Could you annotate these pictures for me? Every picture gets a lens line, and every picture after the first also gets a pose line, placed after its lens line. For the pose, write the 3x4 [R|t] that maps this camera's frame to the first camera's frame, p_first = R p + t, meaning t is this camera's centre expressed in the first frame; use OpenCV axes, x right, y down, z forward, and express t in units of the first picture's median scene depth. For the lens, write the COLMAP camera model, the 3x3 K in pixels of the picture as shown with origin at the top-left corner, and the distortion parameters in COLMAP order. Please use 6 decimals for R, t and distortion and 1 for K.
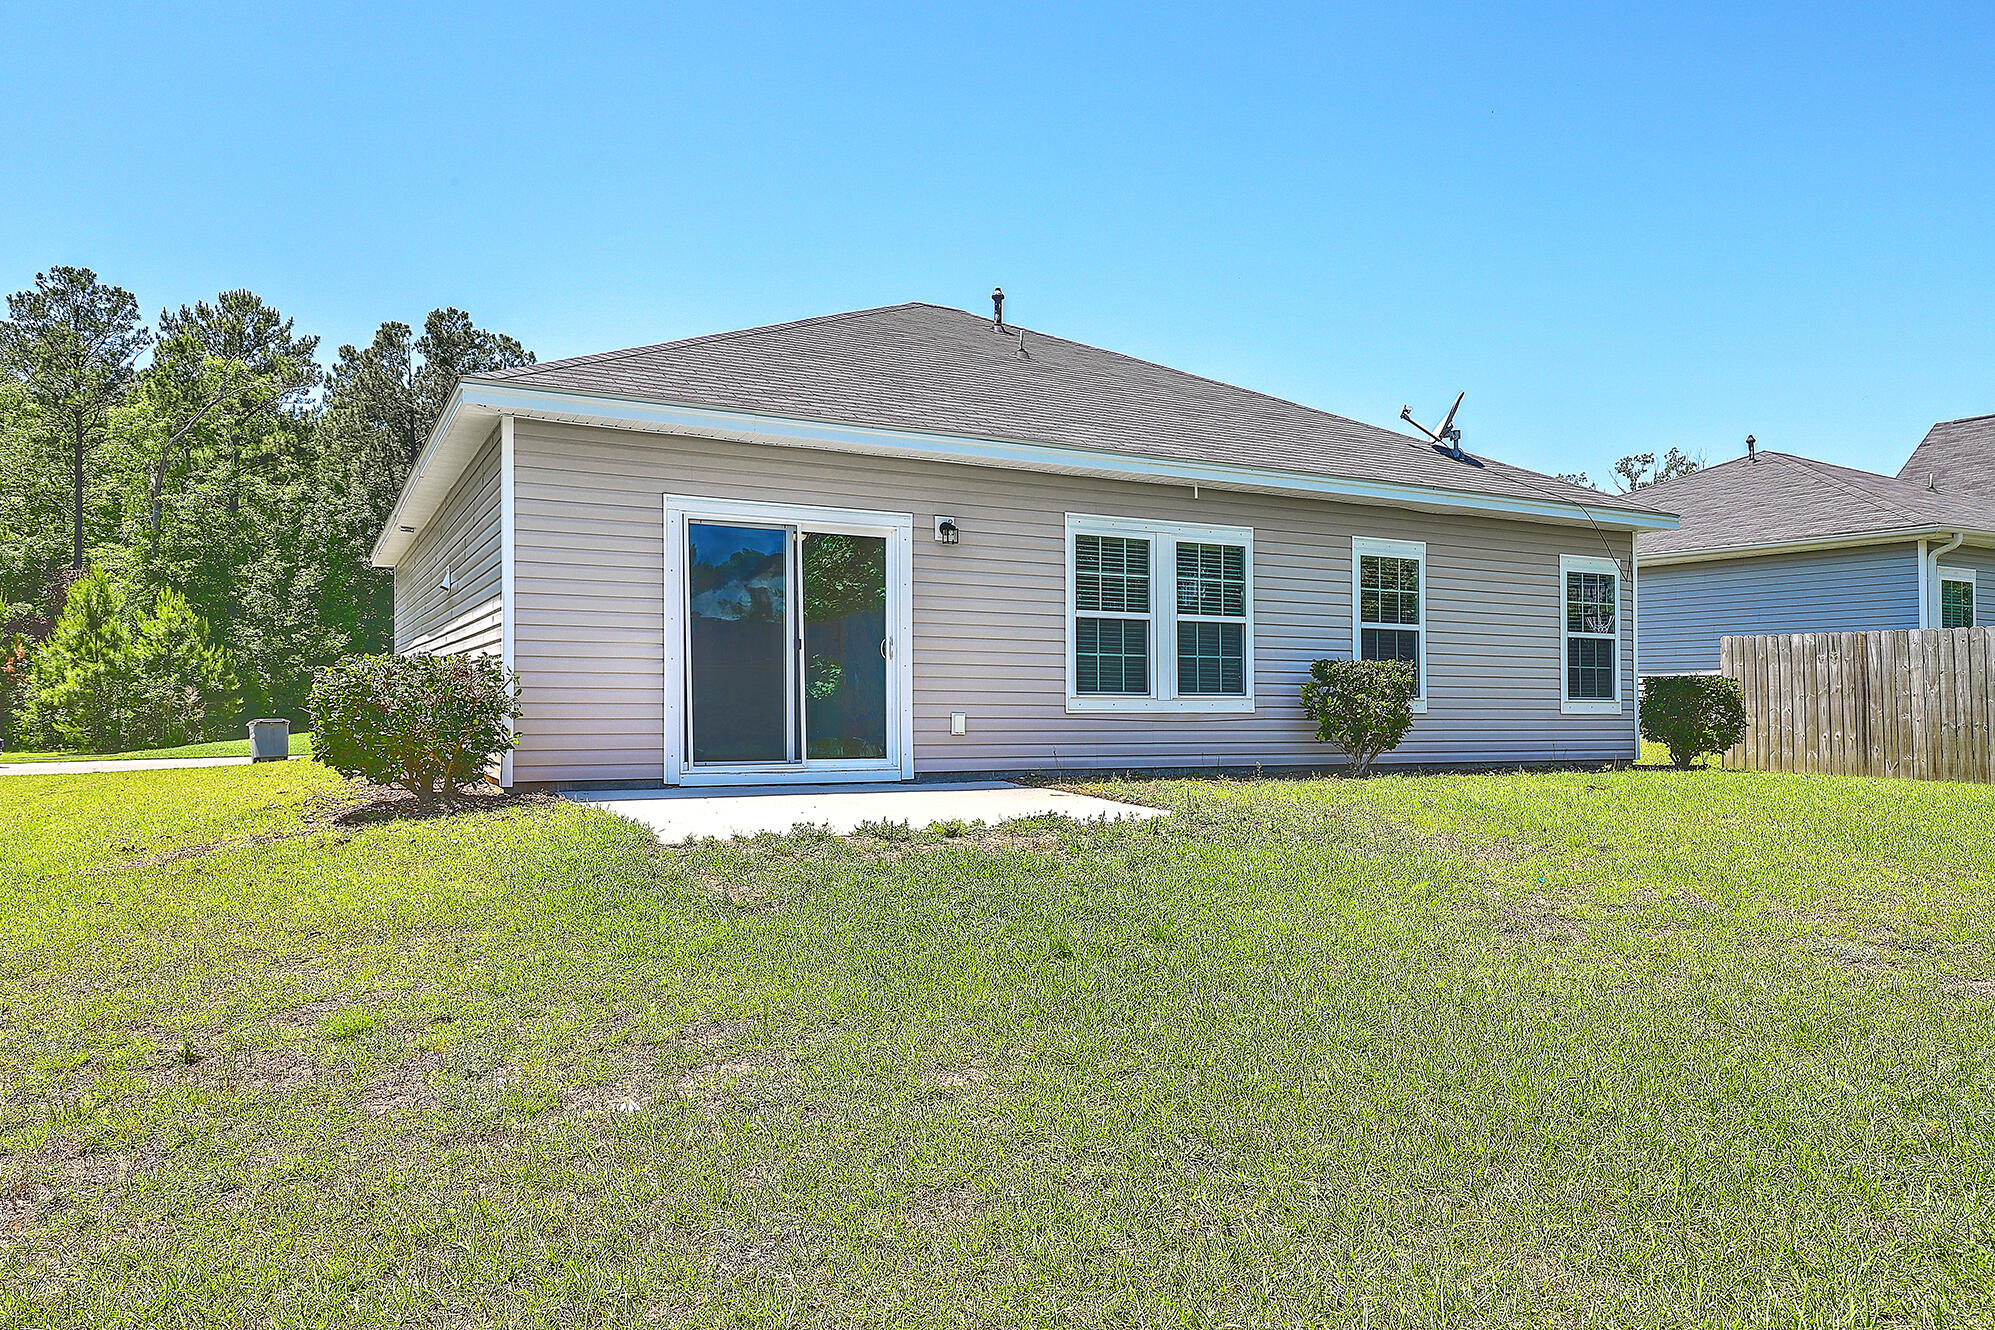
lens RADIAL K [[1256.9, 0, 983.0], [0, 1256.9, 659.2], [0, 0, 1]] dist [-0.006402, -0.007073]
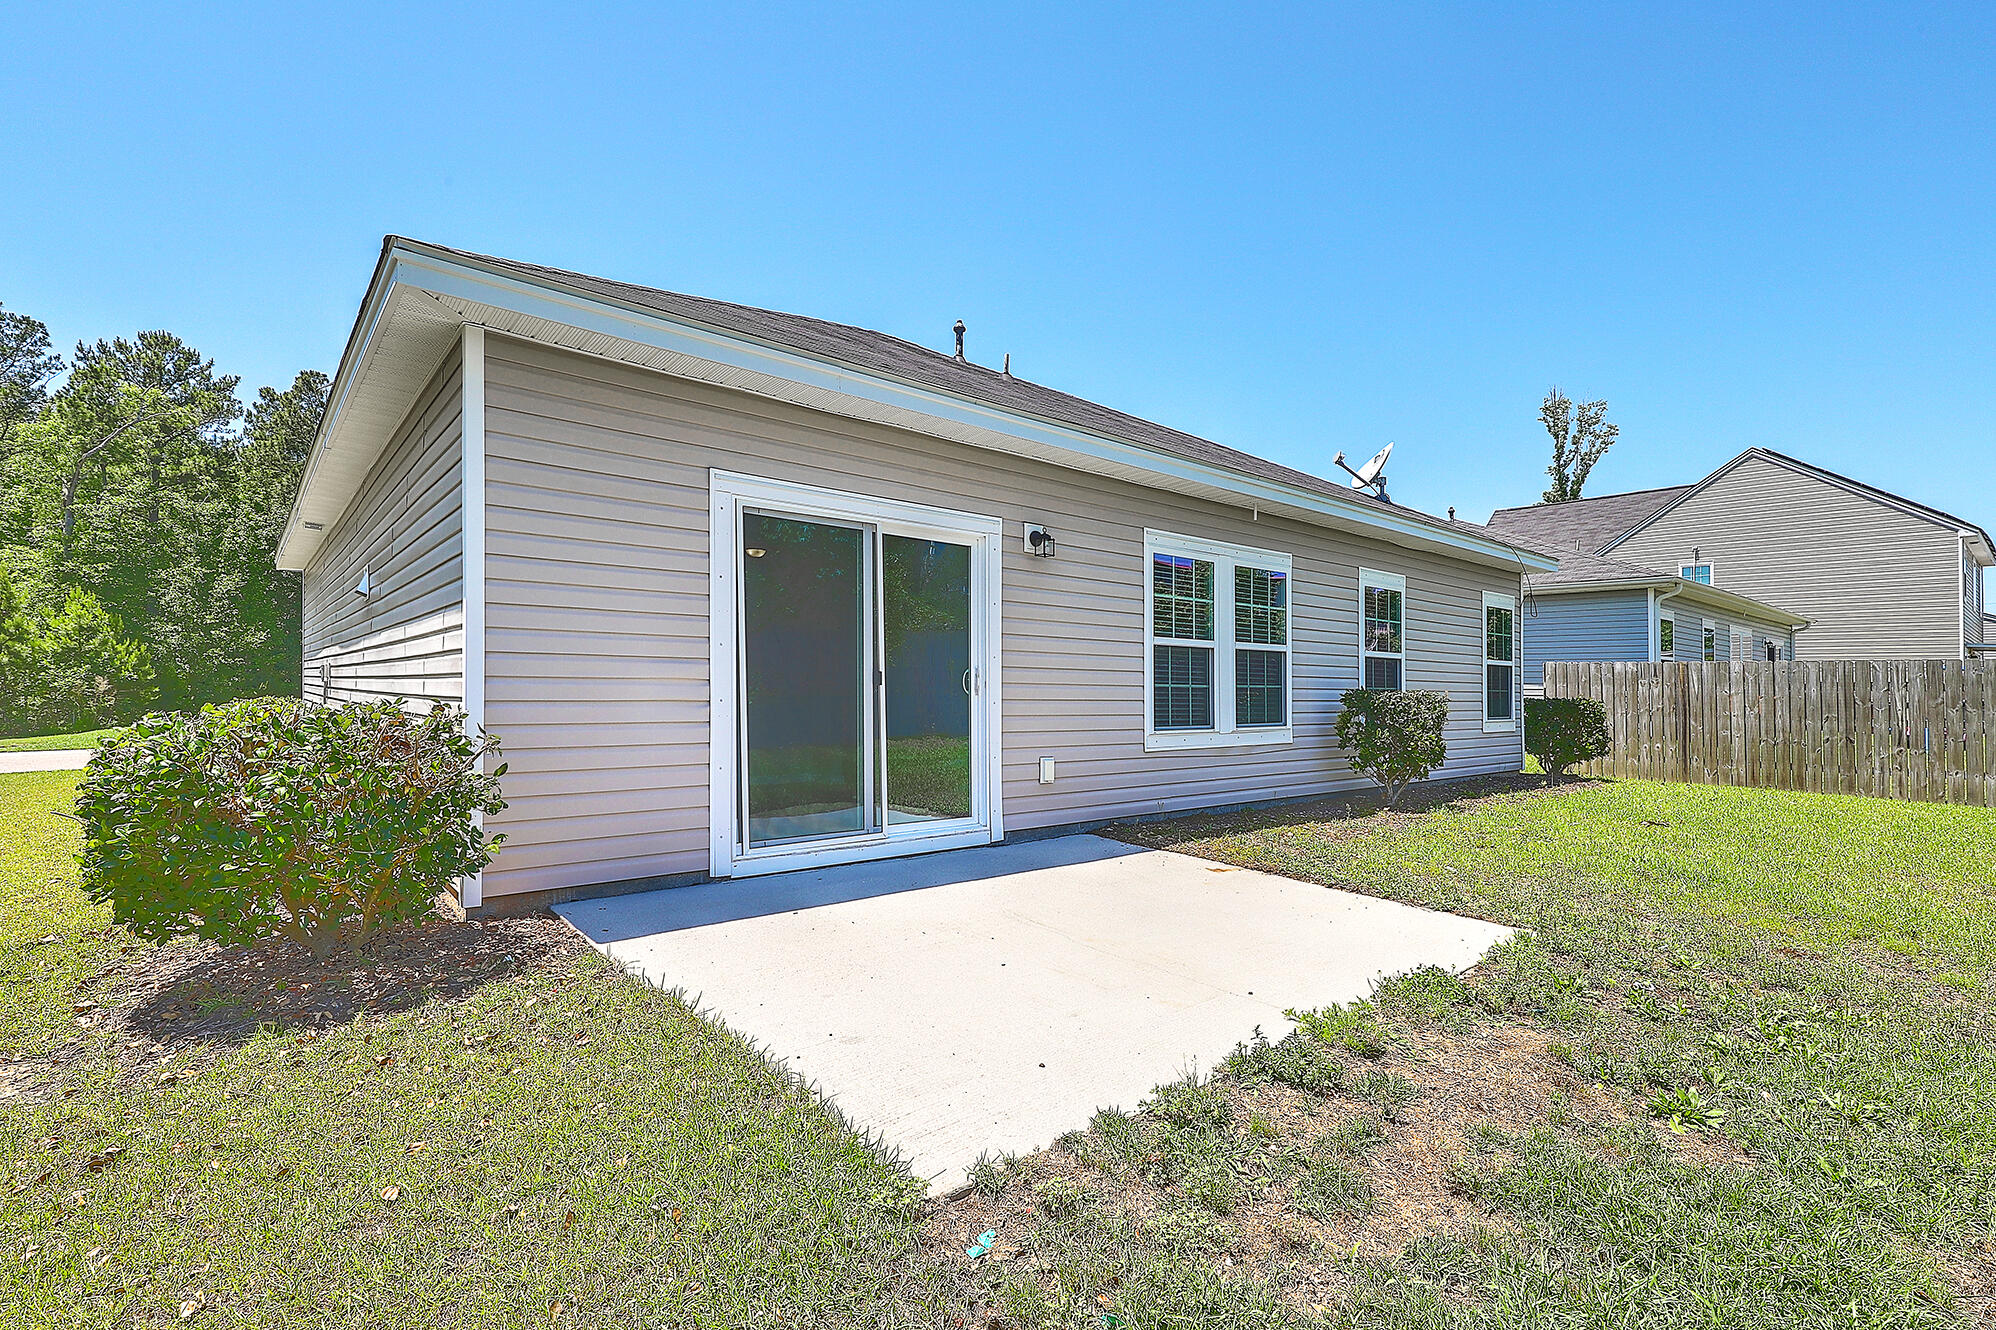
lens RADIAL K [[913.3, 0, 1010.6], [0, 913.3, 671.4], [0, 0, 1]] dist [-0.004926, 0.001186]
pose [[0.976904, 0.008963, 0.213489, -0.157960], [-0.011797, 0.999858, 0.012004, -0.020179], [-0.213351, -0.014245, 0.976872, 0.366164]]
